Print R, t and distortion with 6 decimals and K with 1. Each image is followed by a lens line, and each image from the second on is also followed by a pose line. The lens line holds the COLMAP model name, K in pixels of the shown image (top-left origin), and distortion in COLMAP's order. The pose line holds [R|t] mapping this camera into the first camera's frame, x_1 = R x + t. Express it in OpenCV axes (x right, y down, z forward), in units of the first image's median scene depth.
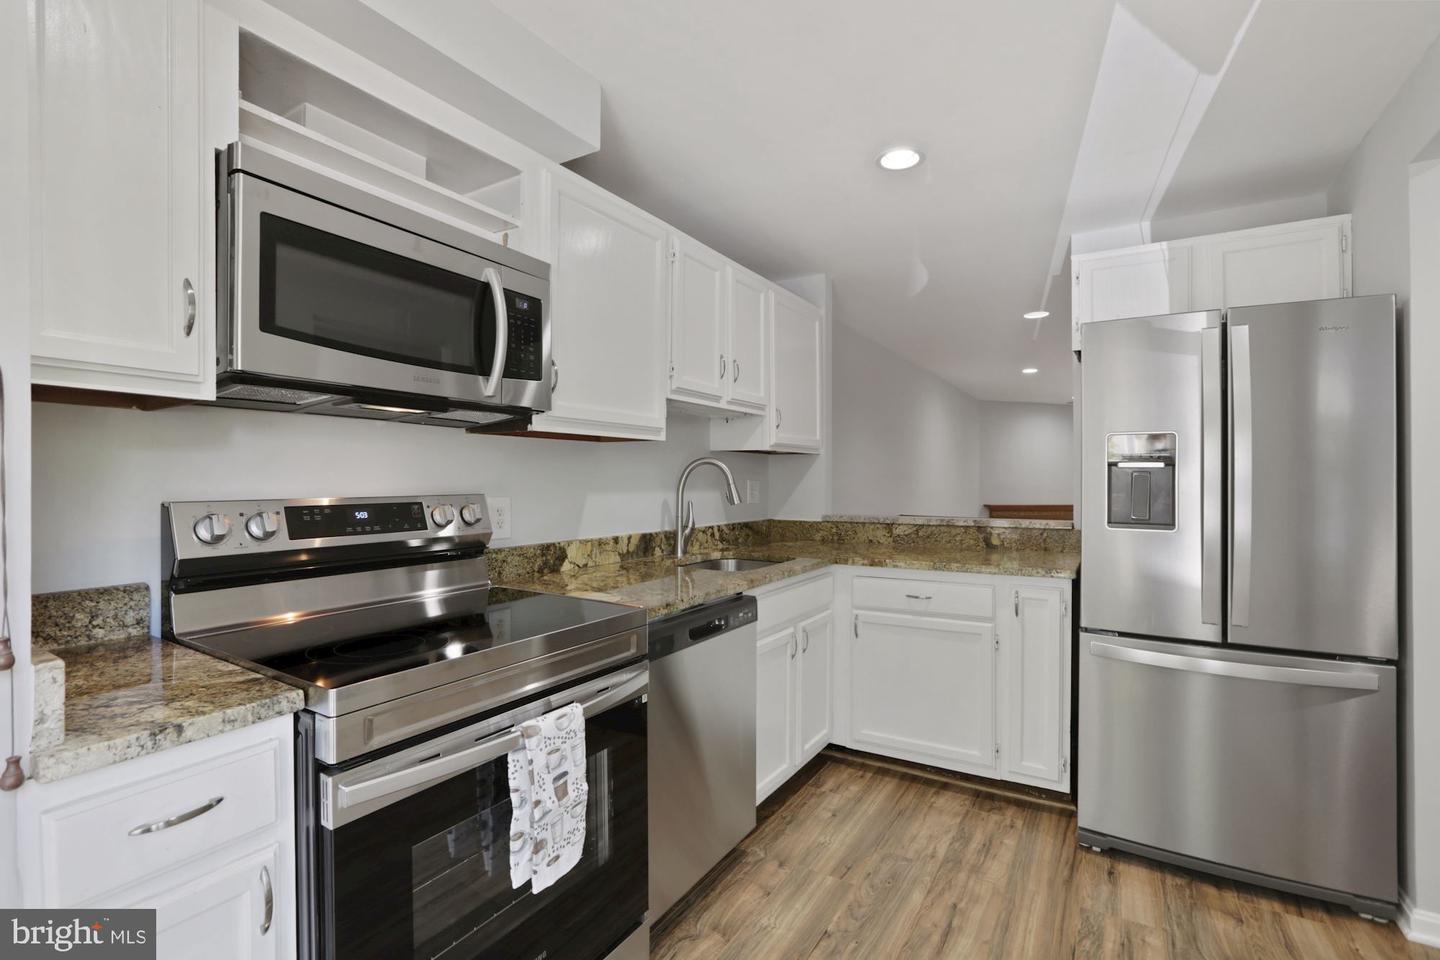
lens RADIAL K [[714.7, 0, 736.6], [0, 714.7, 473.9], [0, 0, 1]] dist [-0.052933, 0.023880]
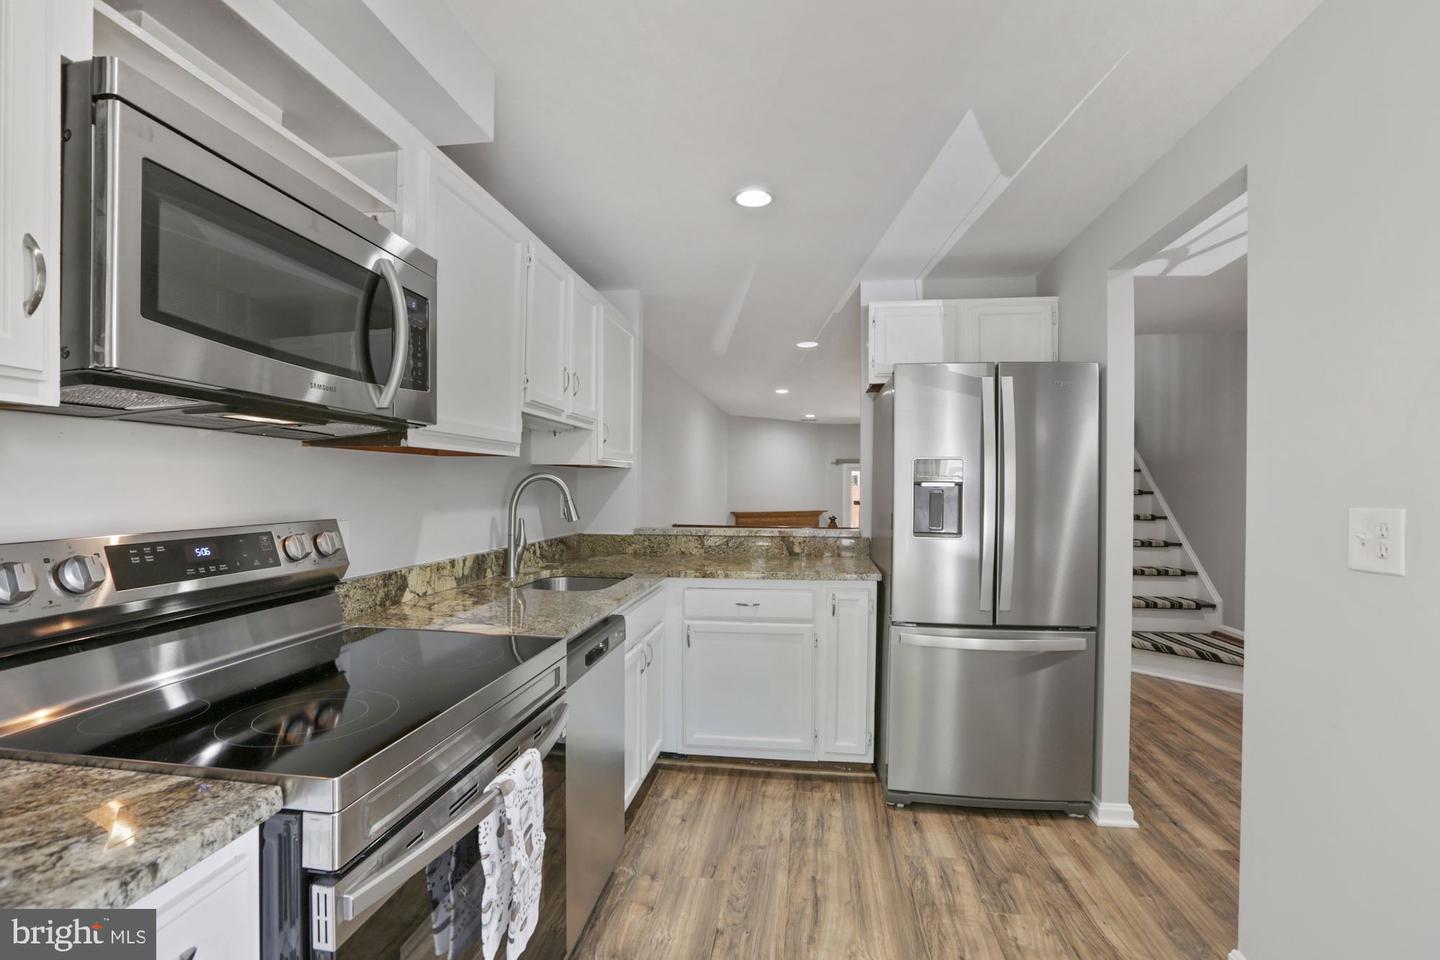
lens RADIAL K [[714.7, 0, 736.6], [0, 714.7, 473.9], [0, 0, 1]] dist [-0.052933, 0.023880]
pose [[0.900513, 0.009625, 0.434723, -0.277180], [-0.009310, 0.999953, -0.002855, -0.026069], [-0.434729, -0.001476, 0.900560, 0.035619]]
